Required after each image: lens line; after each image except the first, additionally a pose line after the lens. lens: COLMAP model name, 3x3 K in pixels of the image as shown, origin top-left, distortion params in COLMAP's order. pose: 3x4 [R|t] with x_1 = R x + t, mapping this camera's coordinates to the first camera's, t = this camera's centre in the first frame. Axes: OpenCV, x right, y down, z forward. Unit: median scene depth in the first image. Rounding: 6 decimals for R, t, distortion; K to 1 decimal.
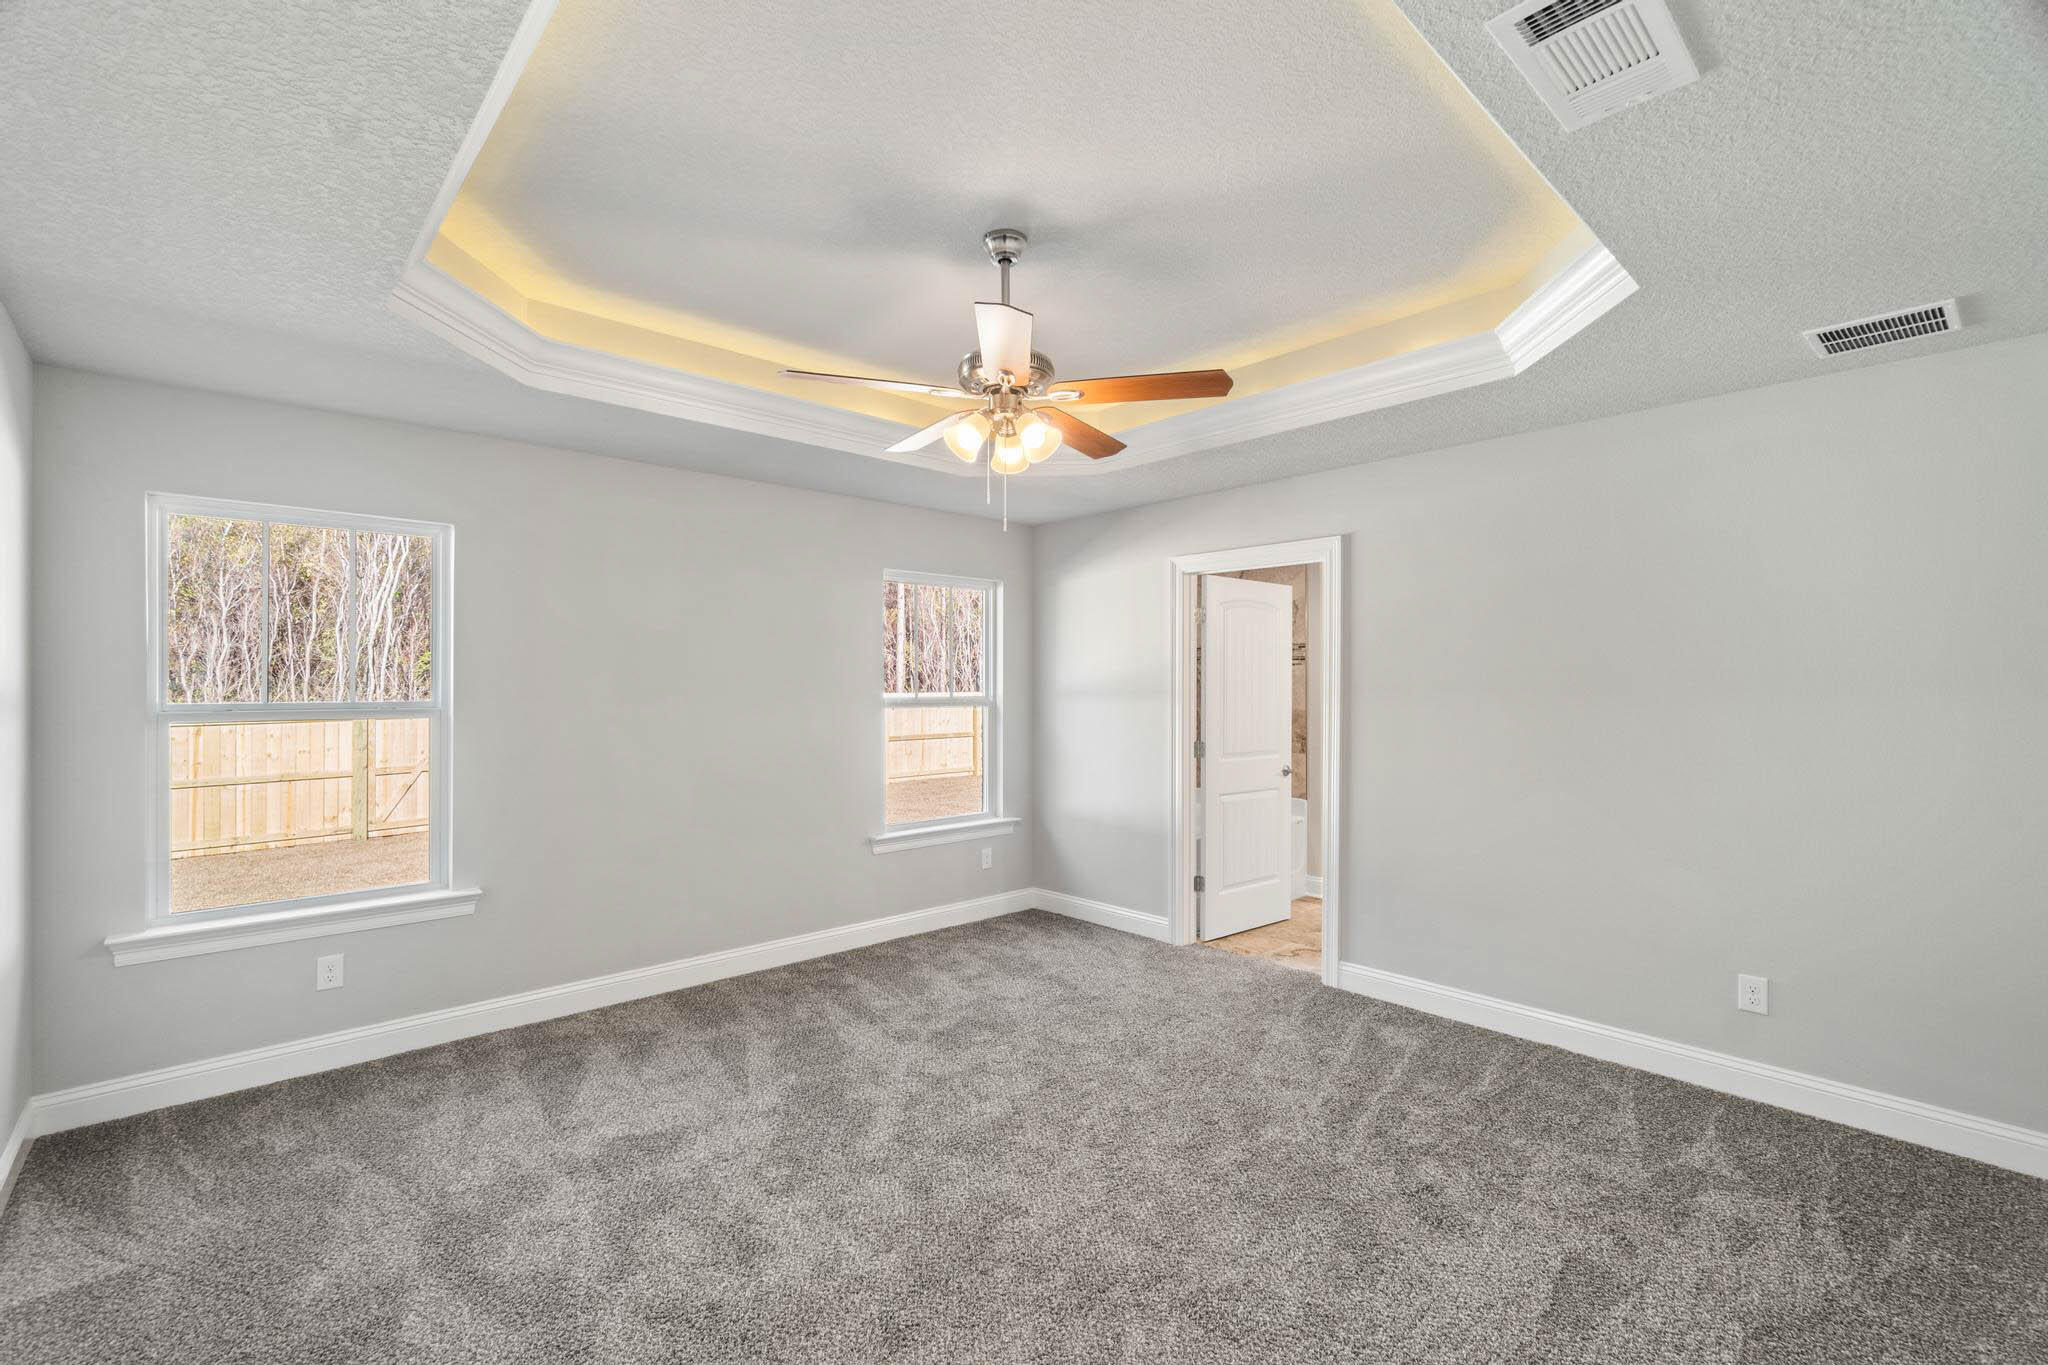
lens RADIAL K [[898.3, 0, 1025.3], [0, 898.3, 677.2], [0, 0, 1]] dist [-0.002844, 0.000788]
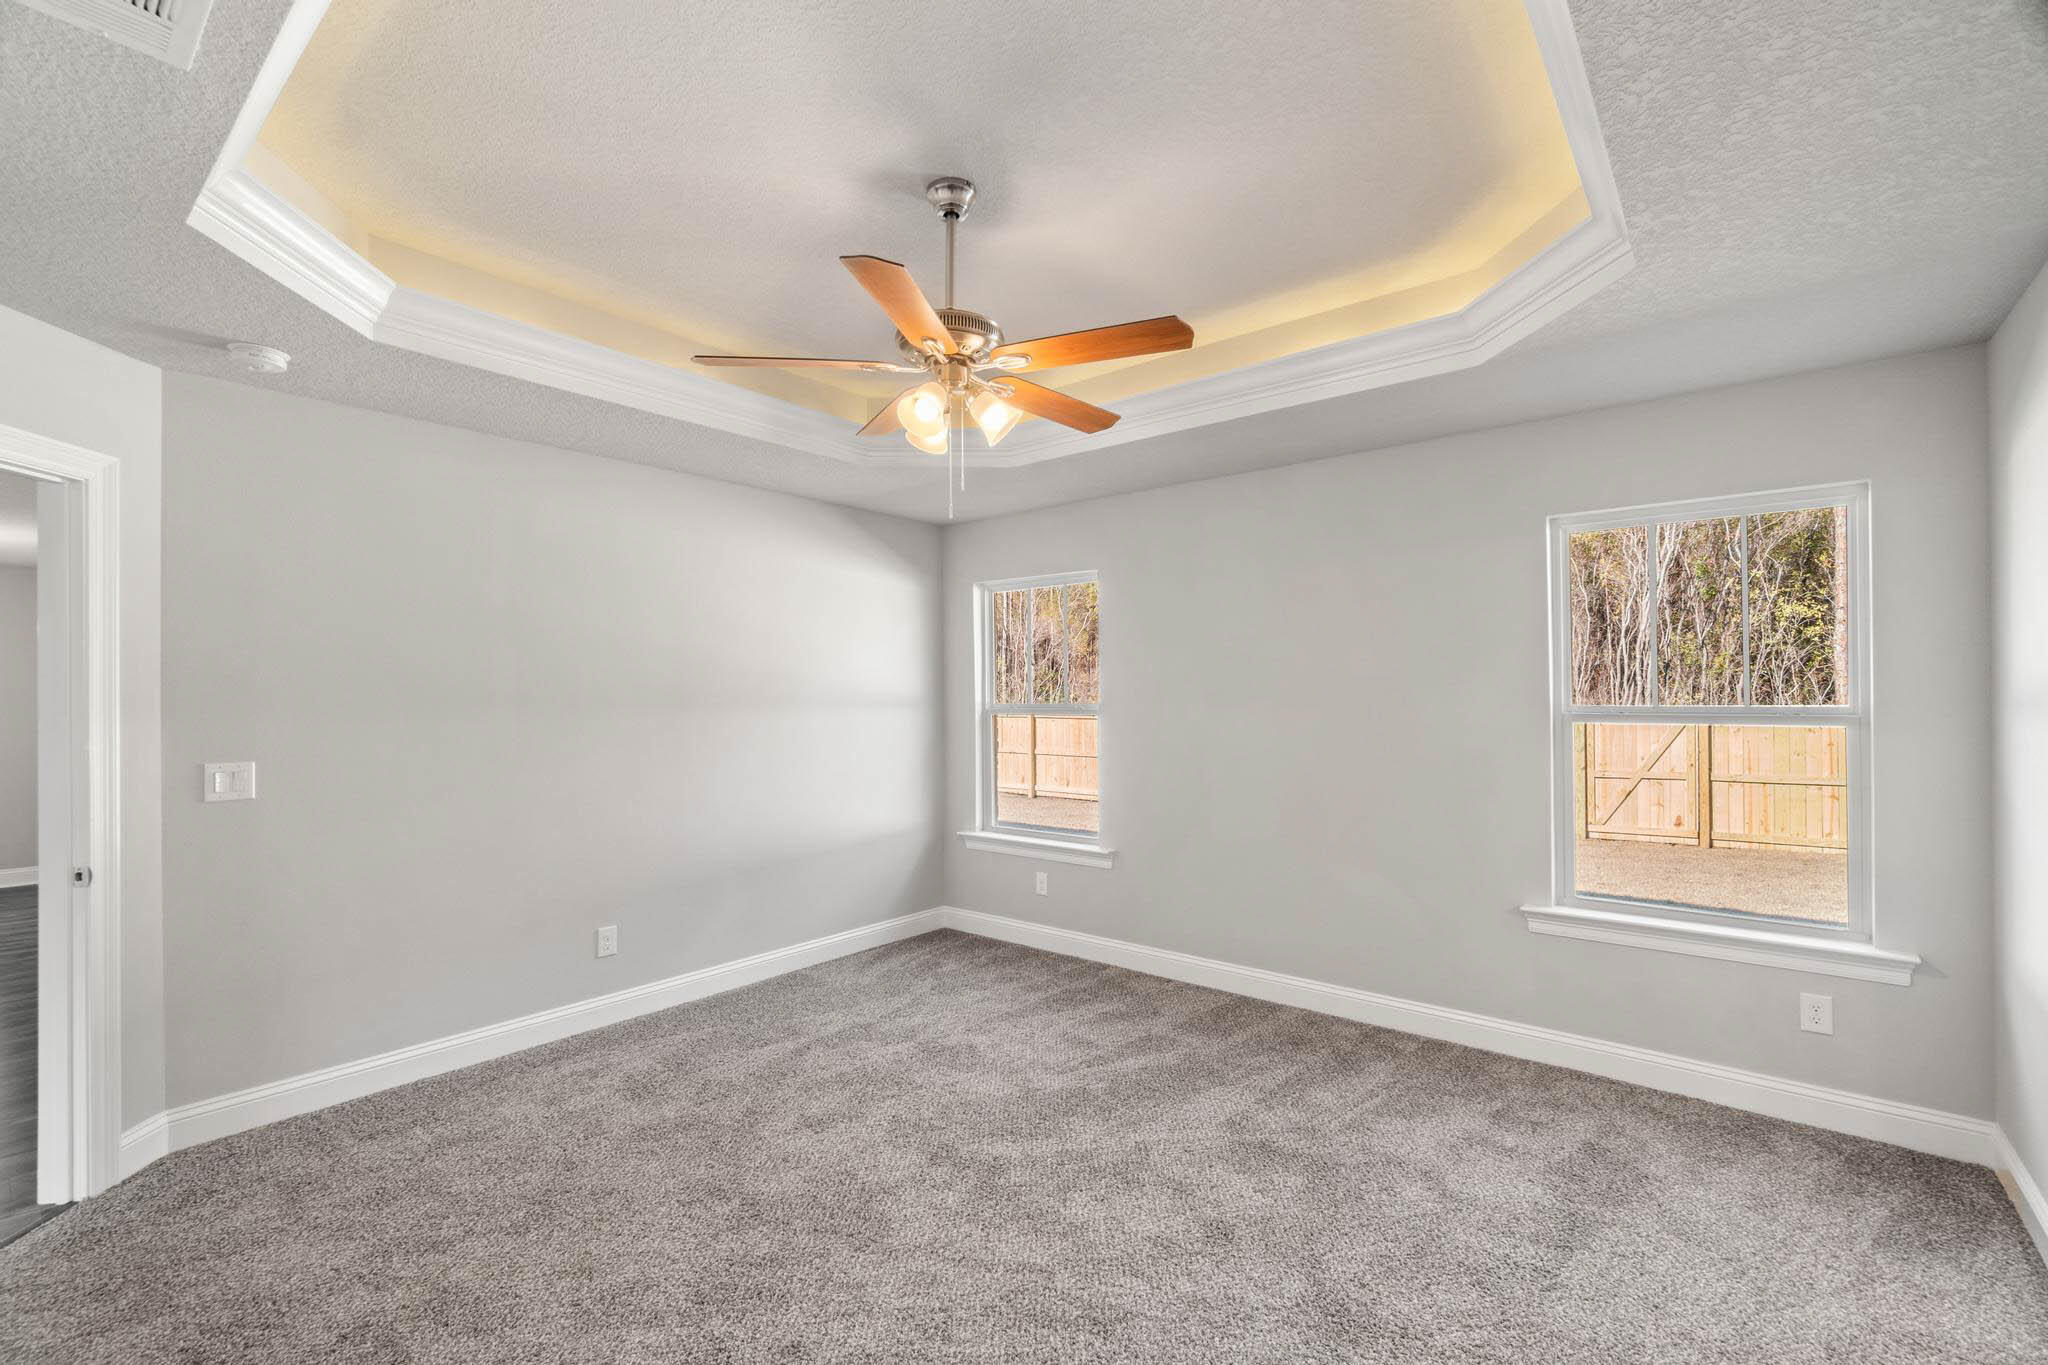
lens RADIAL K [[898.3, 0, 1022.2], [0, 898.3, 691.7], [0, 0, 1]] dist [-0.002844, 0.000788]
pose [[0.133383, 0.000383, -0.991065, 0.630652], [0.012923, 0.999914, 0.002125, 0.003953], [0.990980, -0.013090, 0.133366, 0.689753]]
